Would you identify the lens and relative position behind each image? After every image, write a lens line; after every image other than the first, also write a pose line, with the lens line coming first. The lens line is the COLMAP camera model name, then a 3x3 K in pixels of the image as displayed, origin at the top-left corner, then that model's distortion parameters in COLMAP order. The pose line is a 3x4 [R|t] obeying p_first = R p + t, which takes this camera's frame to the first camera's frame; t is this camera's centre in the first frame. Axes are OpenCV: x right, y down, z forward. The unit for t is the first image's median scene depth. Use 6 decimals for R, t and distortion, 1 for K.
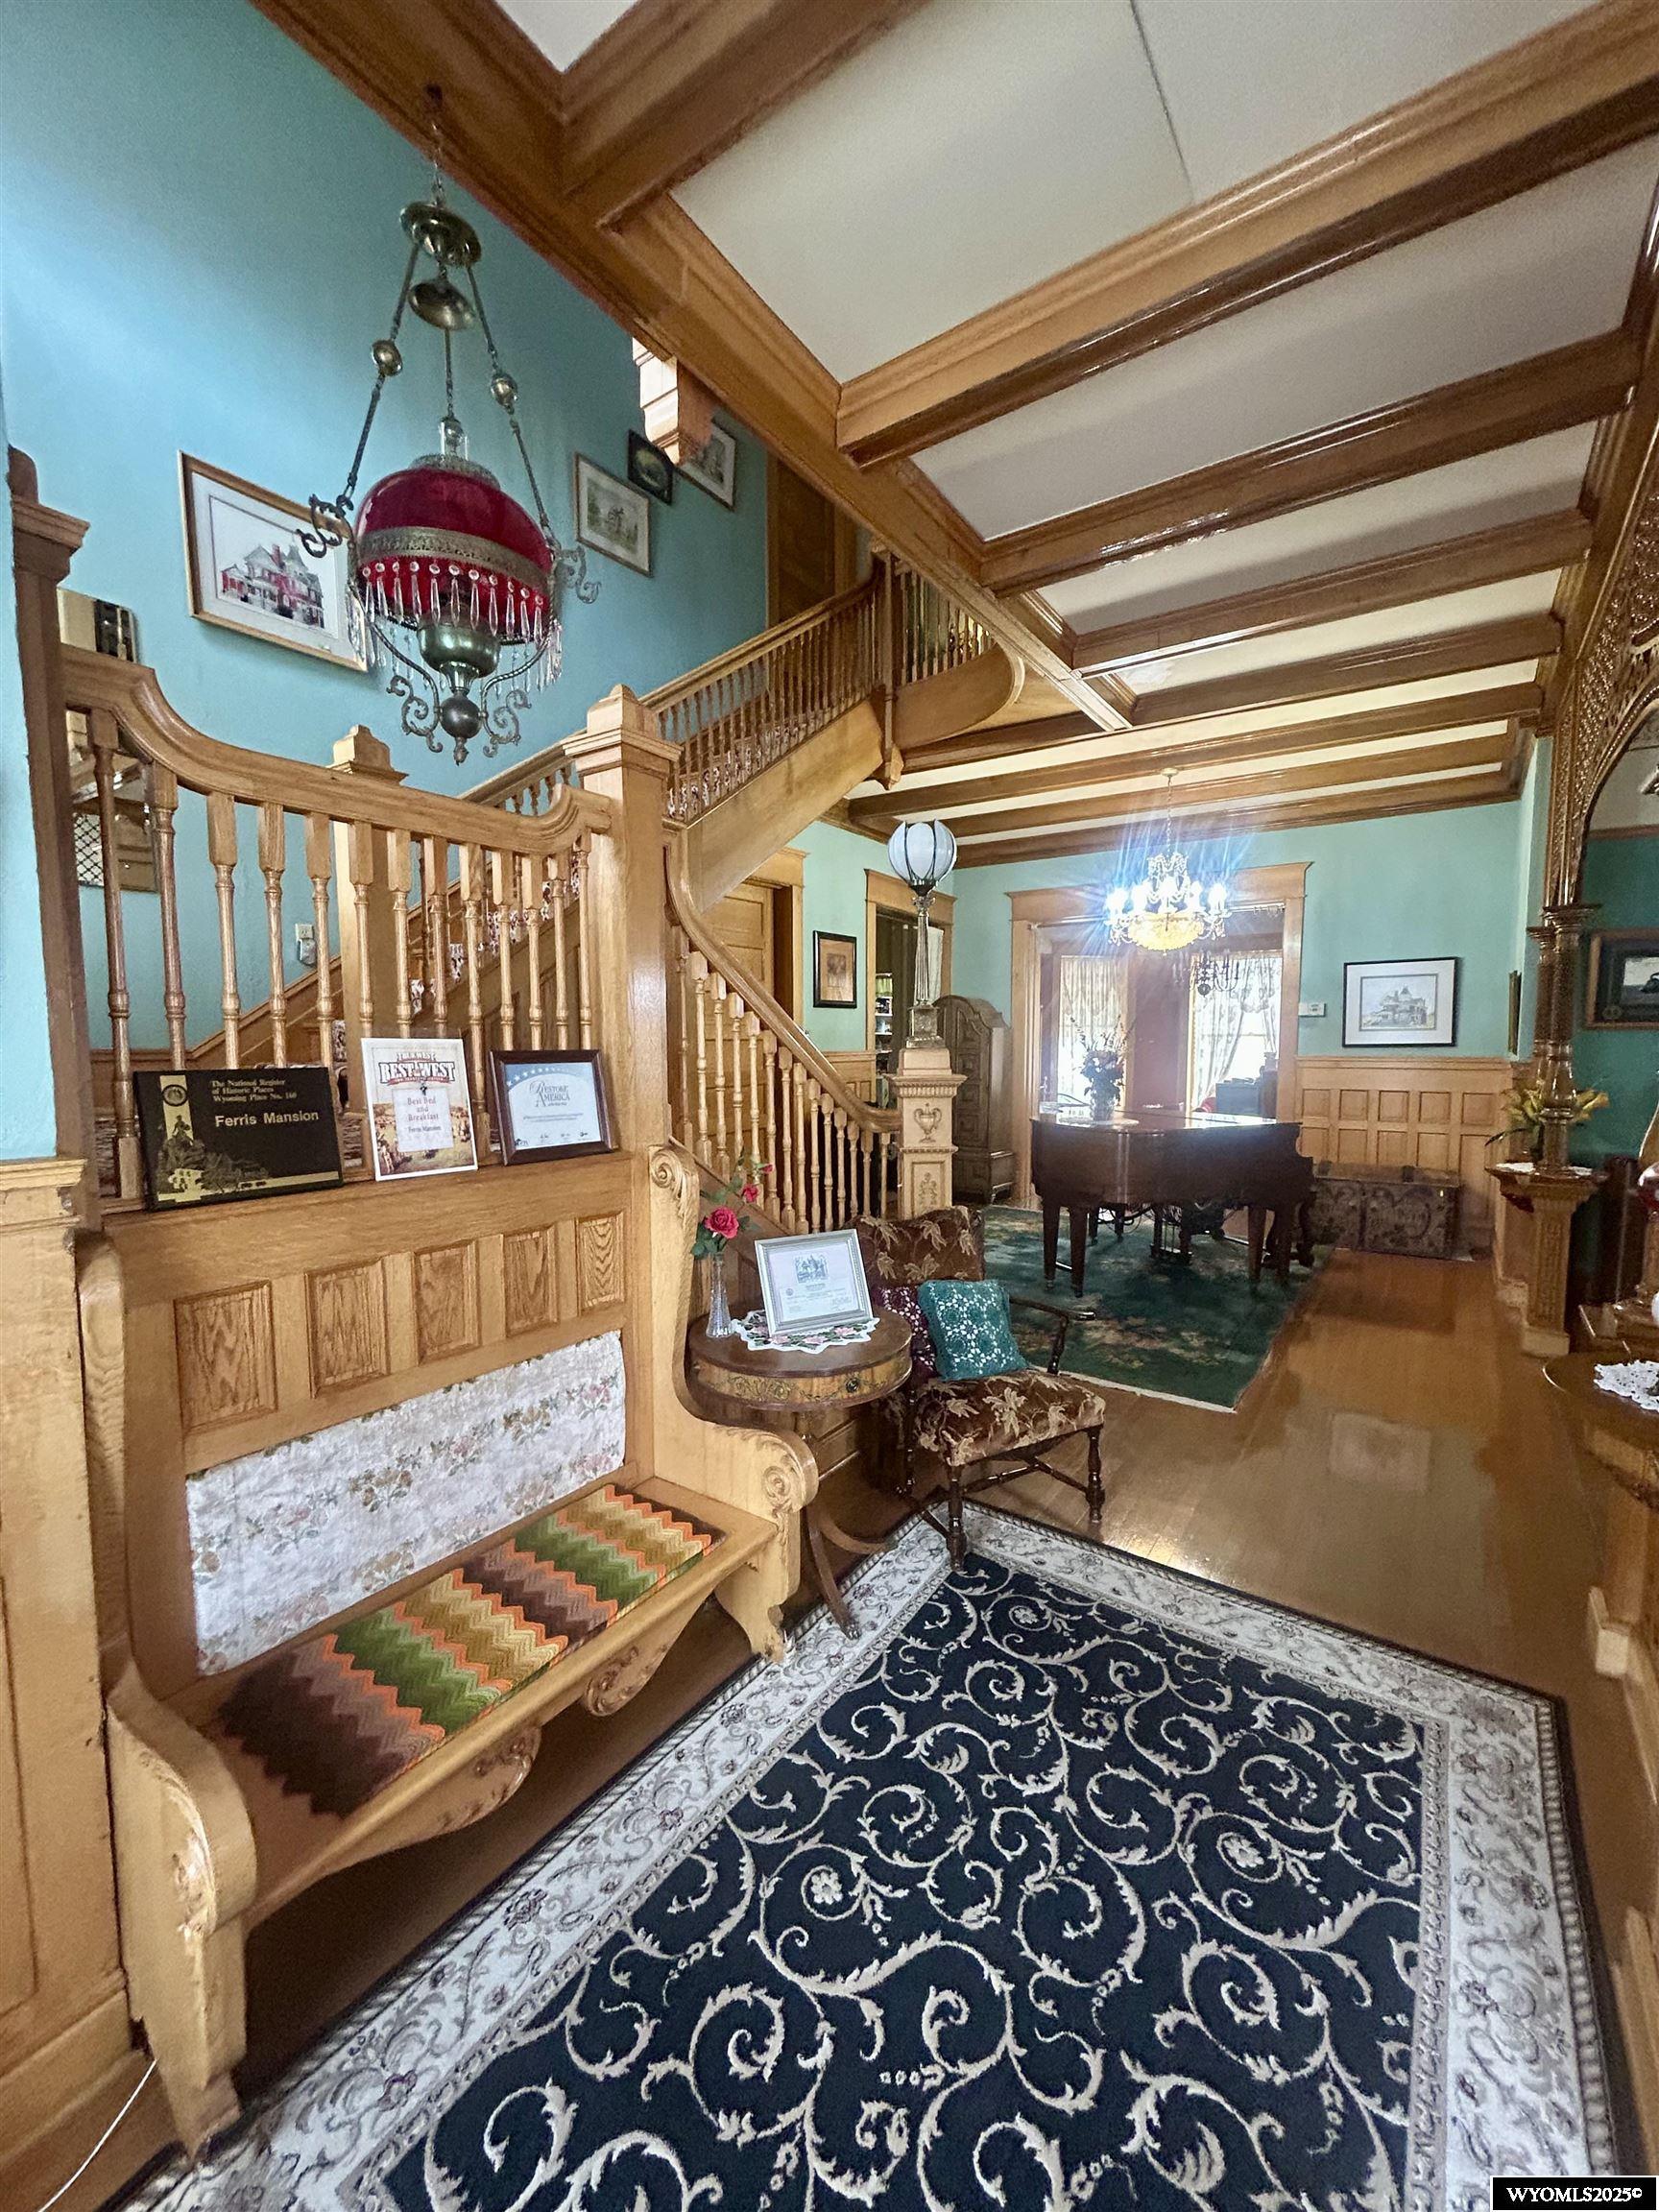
lens RADIAL K [[884.4, 0, 829.5], [0, 884.4, 1106.0], [0, 0, 1]] dist [0.000532, 0.000089]
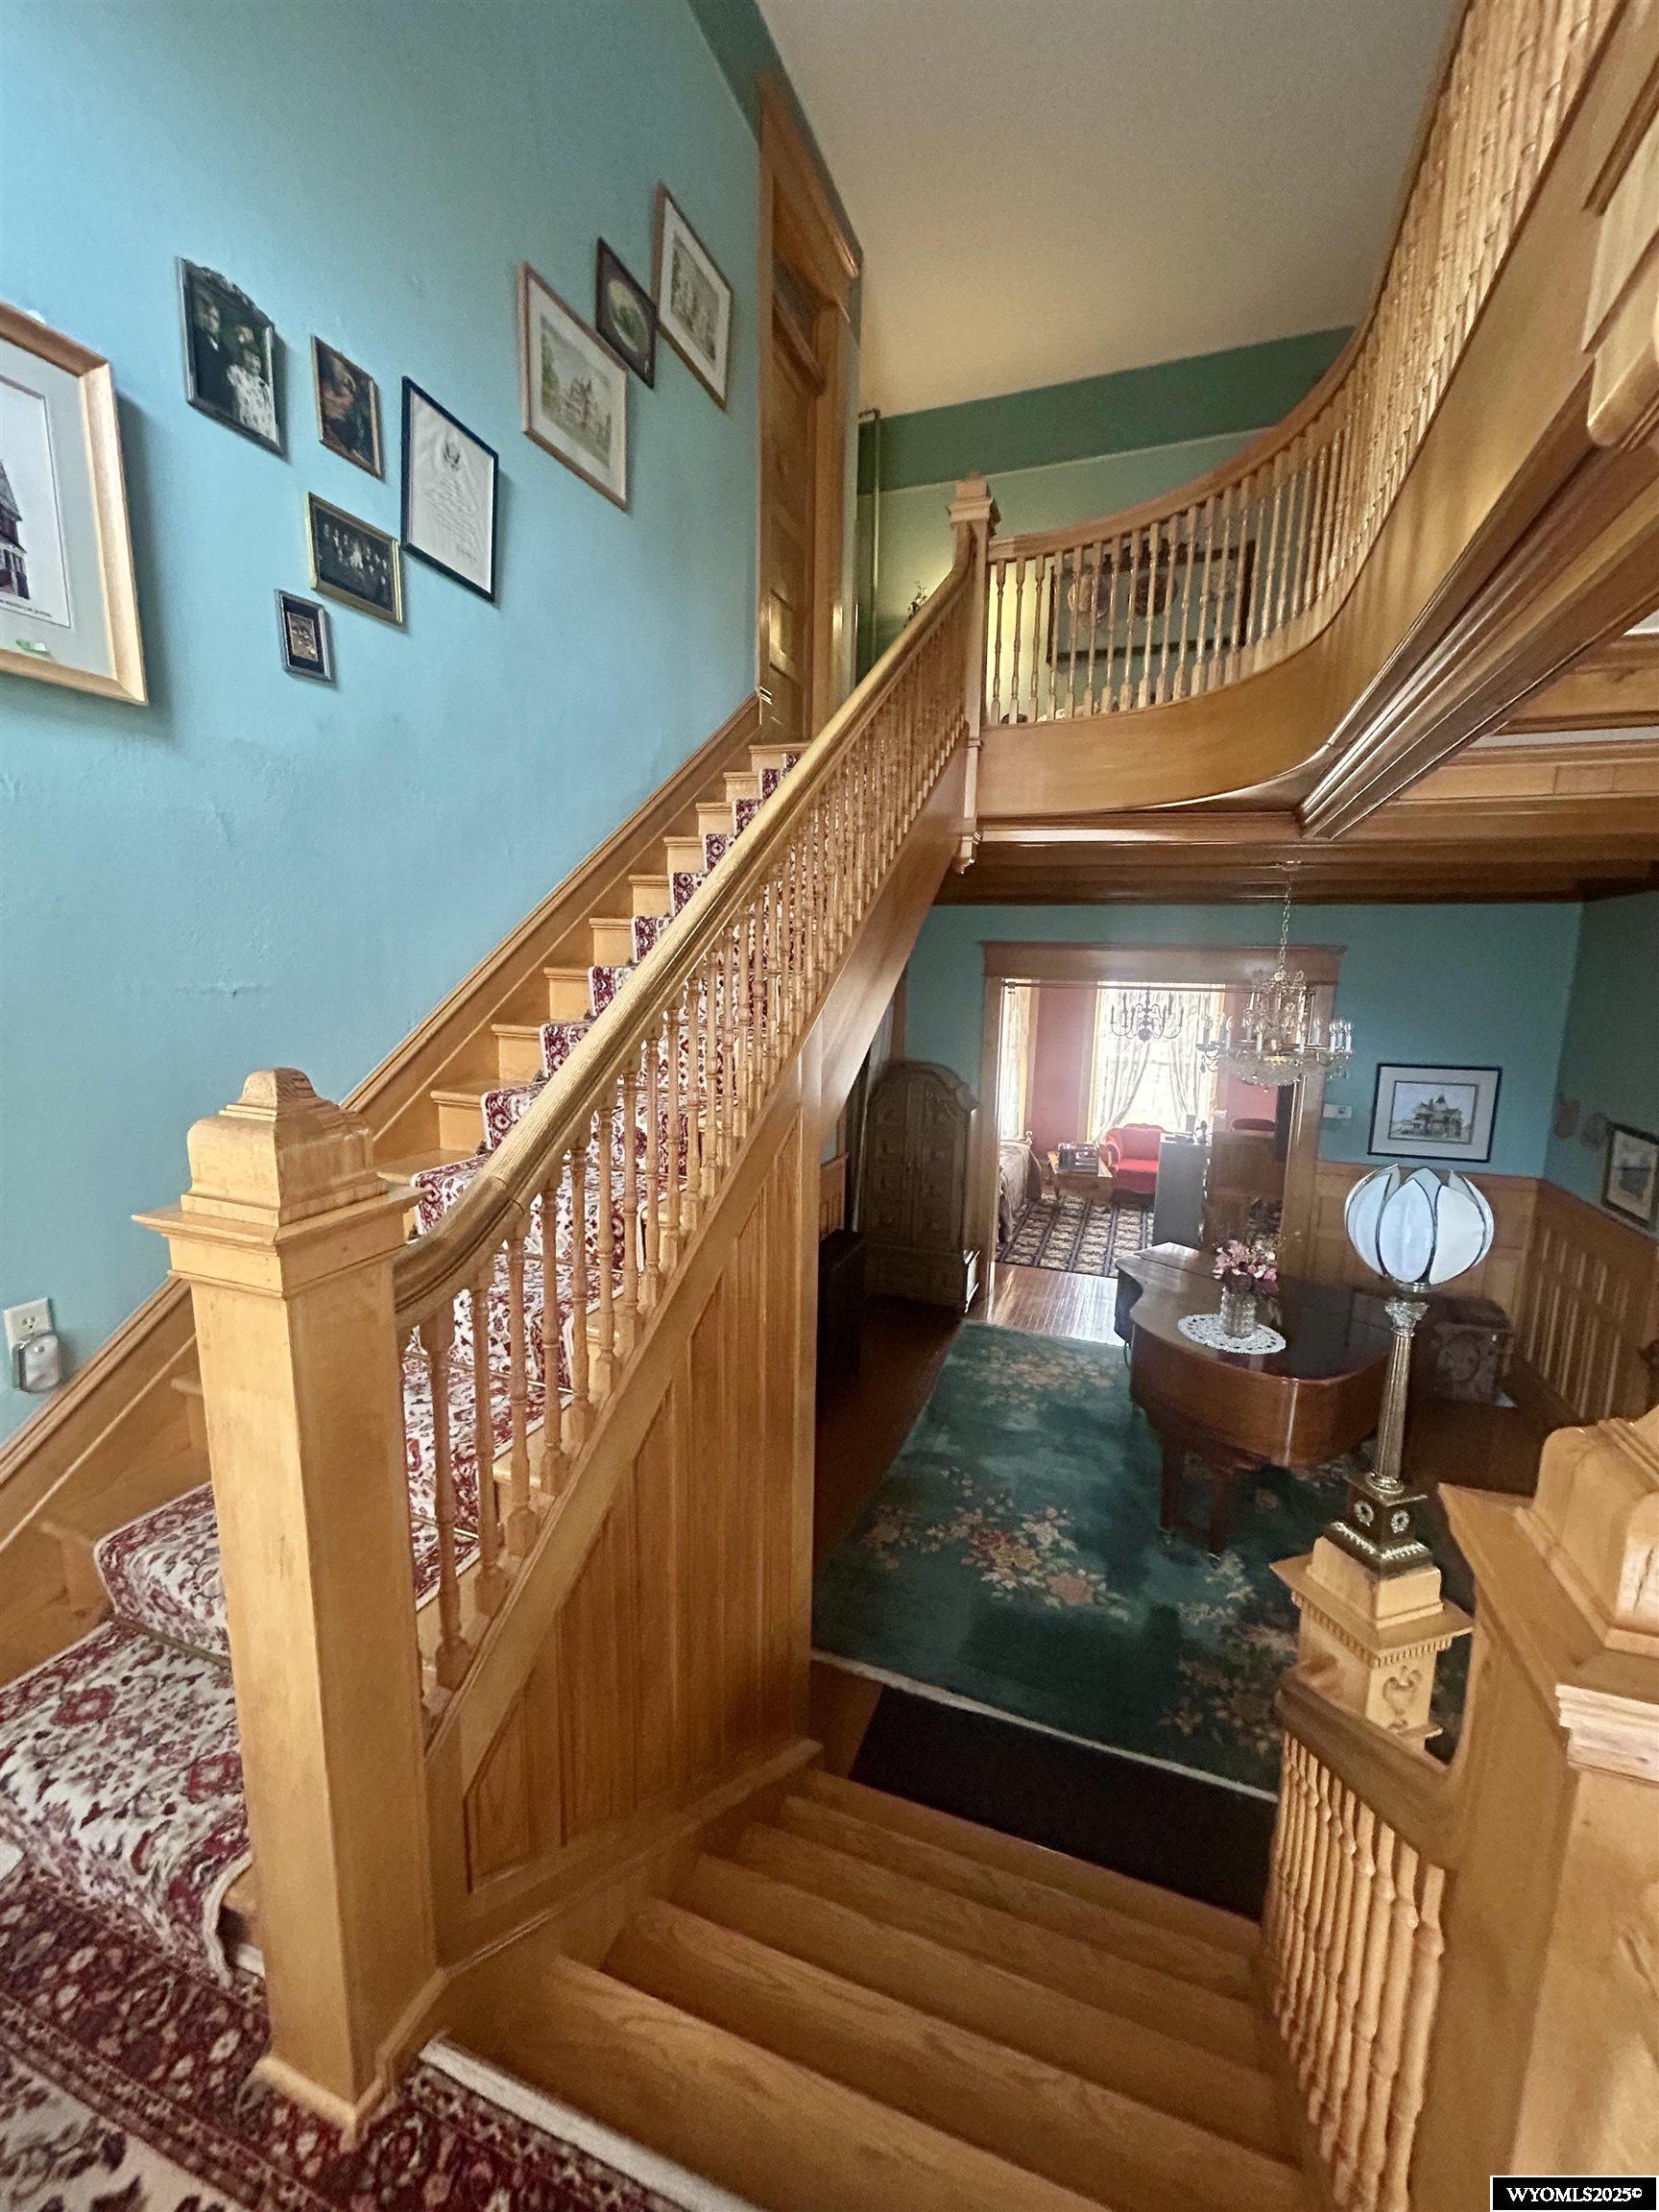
lens RADIAL K [[884.4, 0, 829.5], [0, 884.4, 1106.0], [0, 0, 1]] dist [0.000532, 0.000089]
pose [[0.967416, -0.017639, 0.252578, -0.229863], [-0.004658, 0.996162, 0.087407, -0.247102], [-0.253150, -0.085735, 0.963621, 0.349963]]
